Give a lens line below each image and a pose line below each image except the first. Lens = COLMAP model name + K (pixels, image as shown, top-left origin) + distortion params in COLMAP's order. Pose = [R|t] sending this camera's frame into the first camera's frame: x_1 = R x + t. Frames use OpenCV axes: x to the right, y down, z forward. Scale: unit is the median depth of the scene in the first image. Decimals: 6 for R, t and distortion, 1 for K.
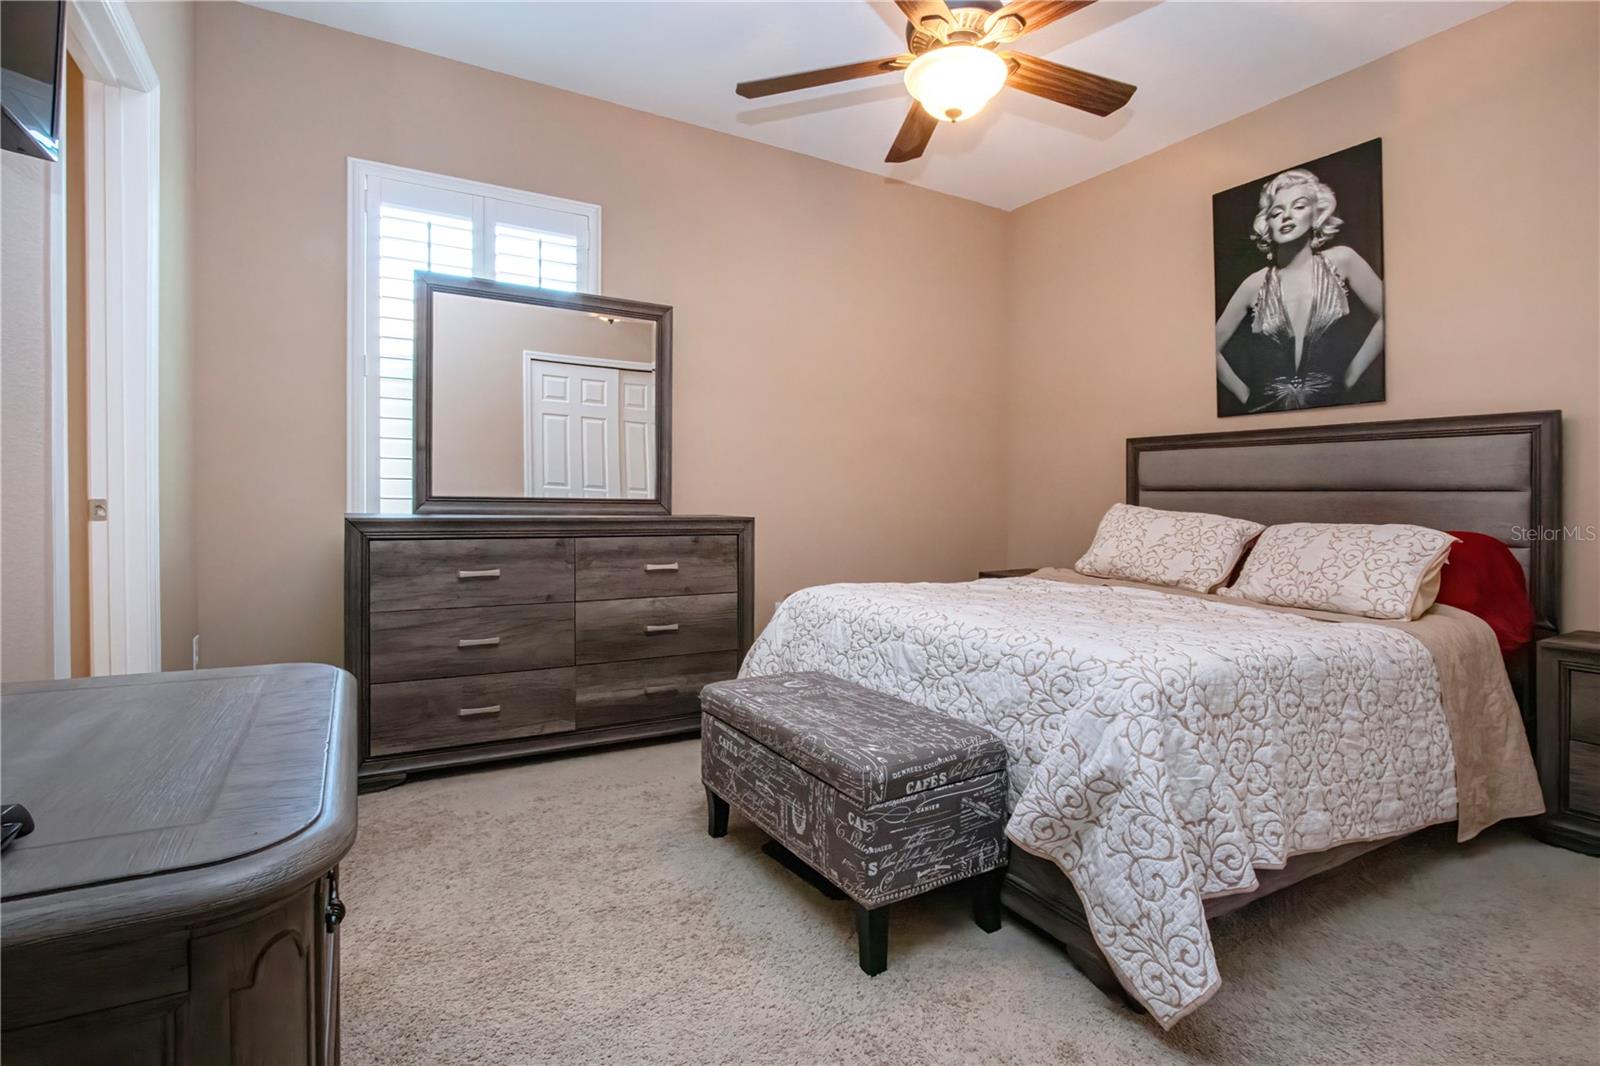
lens RADIAL K [[795.4, 0, 830.6], [0, 795.4, 520.7], [0, 0, 1]] dist [-0.018789, 0.001621]
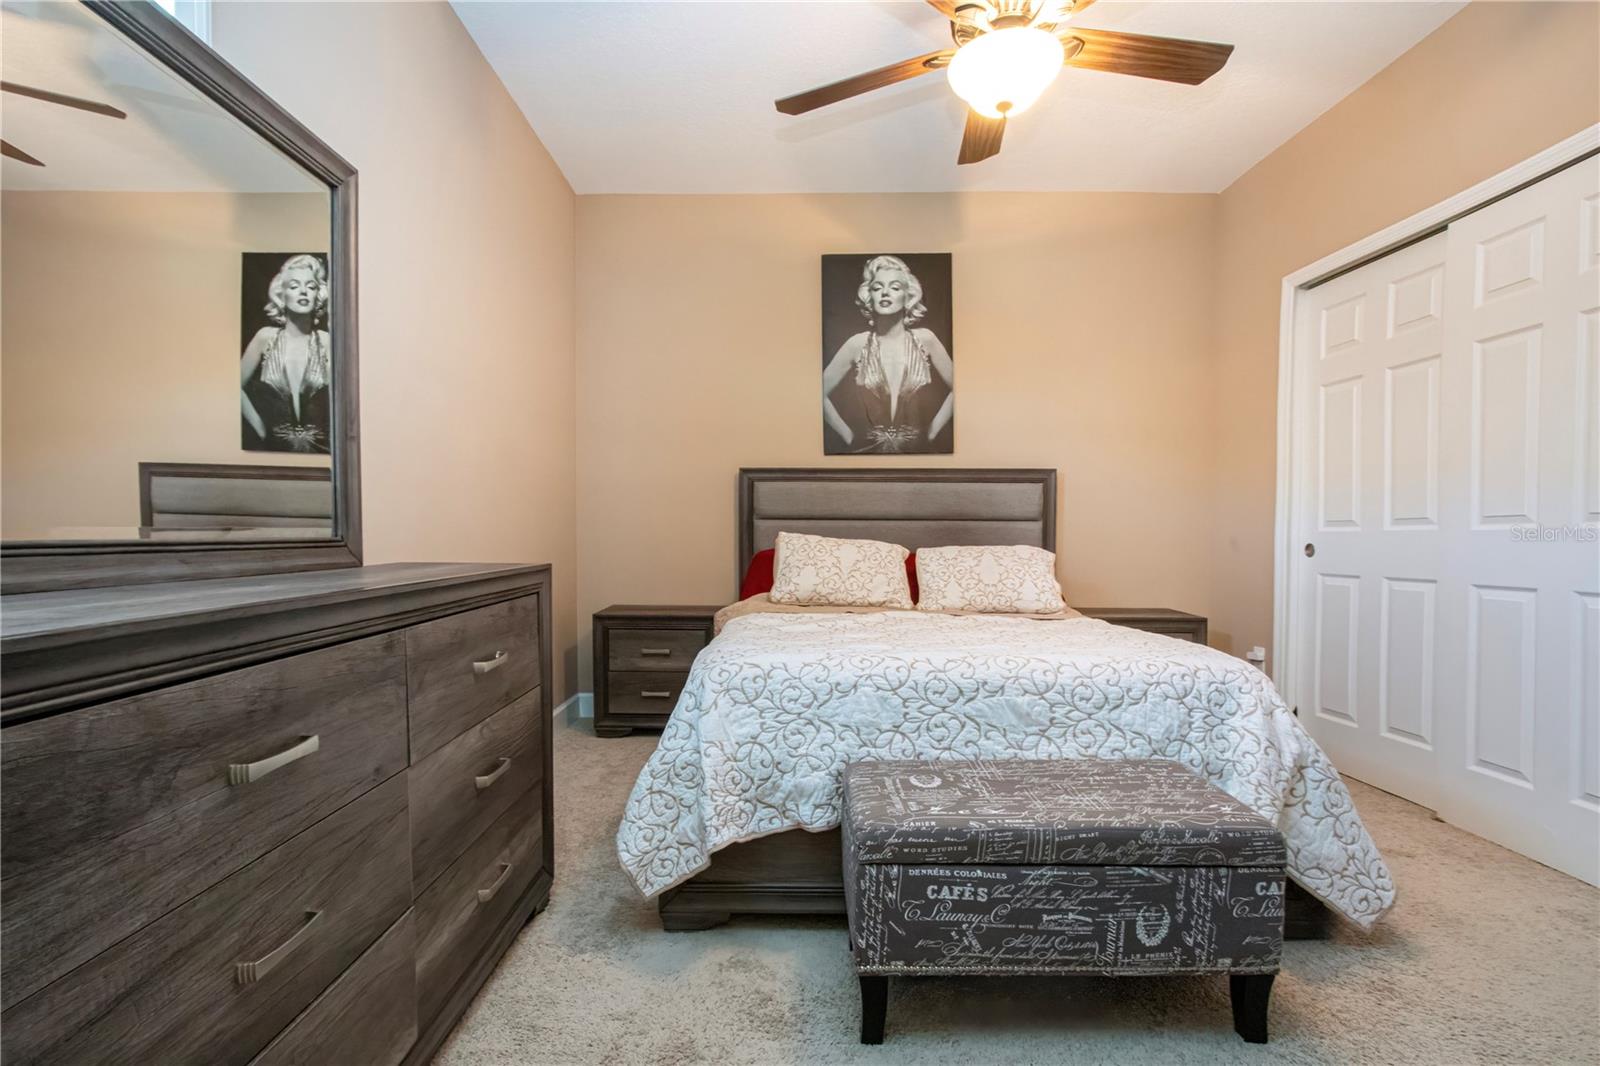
lens RADIAL K [[750.5, 0, 794.2], [0, 750.5, 562.7], [0, 0, 1]] dist [-0.016292, 0.000517]
pose [[0.532120, -0.049060, 0.845246, -0.518475], [0.026425, 0.998796, 0.041337, -0.025346], [-0.846256, 0.000340, 0.532776, 0.539219]]
